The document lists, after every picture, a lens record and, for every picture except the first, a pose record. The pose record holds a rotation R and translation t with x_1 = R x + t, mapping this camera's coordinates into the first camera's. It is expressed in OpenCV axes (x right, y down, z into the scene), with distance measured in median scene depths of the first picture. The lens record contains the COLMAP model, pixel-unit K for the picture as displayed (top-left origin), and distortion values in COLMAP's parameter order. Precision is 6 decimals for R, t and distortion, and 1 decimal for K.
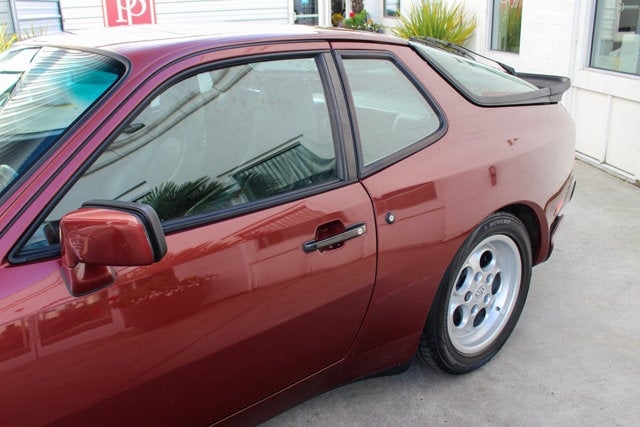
lens RADIAL K [[631.2, 0, 316.6], [0, 631.2, 213.5], [0, 0, 1]] dist [-0.062178, 0.000000]
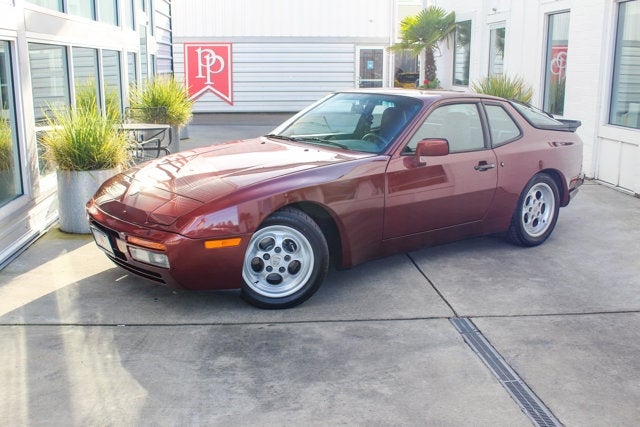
lens RADIAL K [[726.5, 0, 322.5], [0, 726.5, 202.1], [0, 0, 1]] dist [-0.026182, 0.000000]
pose [[0.998658, 0.044146, -0.027095, -0.395874], [-0.047388, 0.989872, -0.133821, 0.439521], [0.020913, 0.134926, 0.990635, -1.453827]]
